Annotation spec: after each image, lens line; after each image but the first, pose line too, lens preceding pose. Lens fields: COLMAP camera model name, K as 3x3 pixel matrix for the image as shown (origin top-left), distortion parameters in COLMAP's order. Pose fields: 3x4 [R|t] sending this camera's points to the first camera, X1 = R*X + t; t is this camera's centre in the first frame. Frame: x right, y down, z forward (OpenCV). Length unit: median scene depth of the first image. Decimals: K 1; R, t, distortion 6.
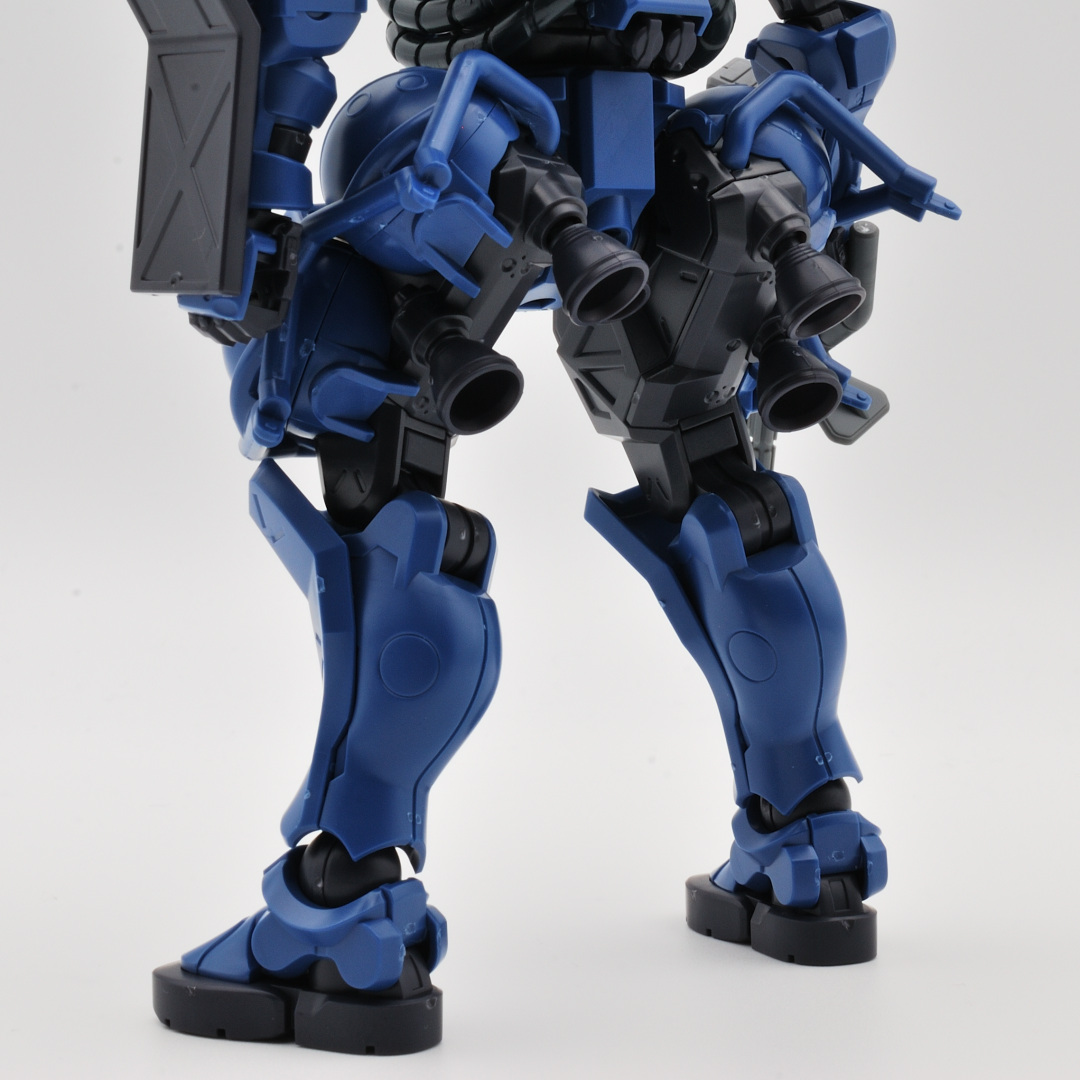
lens RADIAL K [[3566.5, 0, 540.0], [0, 3566.5, 540.0], [0, 0, 1]] dist [0.019205, -0.067517]
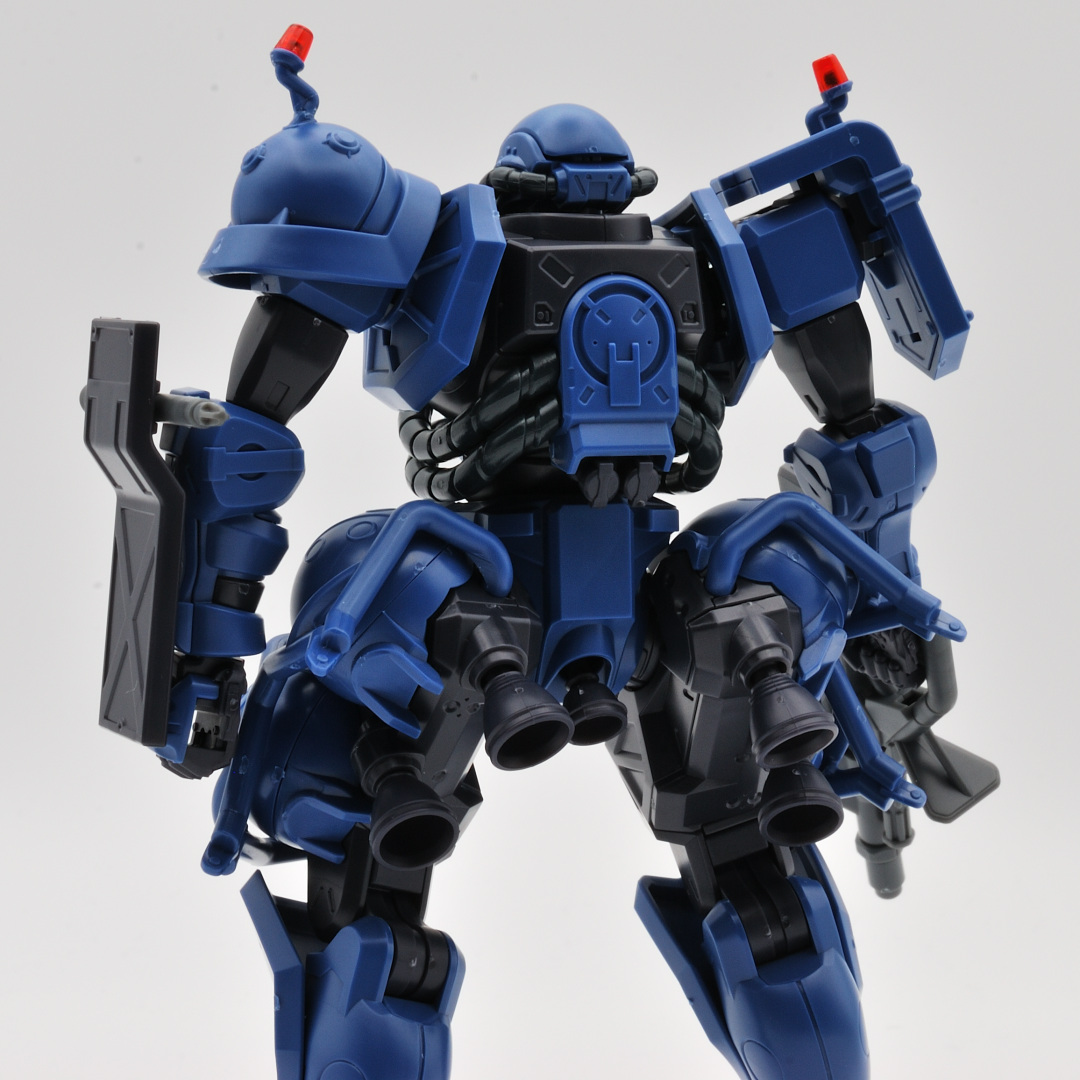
lens RADIAL K [[3566.5, 0, 540.0], [0, 3566.5, 540.0], [0, 0, 1]] dist [0.019205, -0.067517]
pose [[0.949133, 0.020094, -0.314234, 0.331902], [-0.012245, 0.999562, 0.026933, -0.150157], [0.314637, -0.021715, 0.948964, 0.029079]]
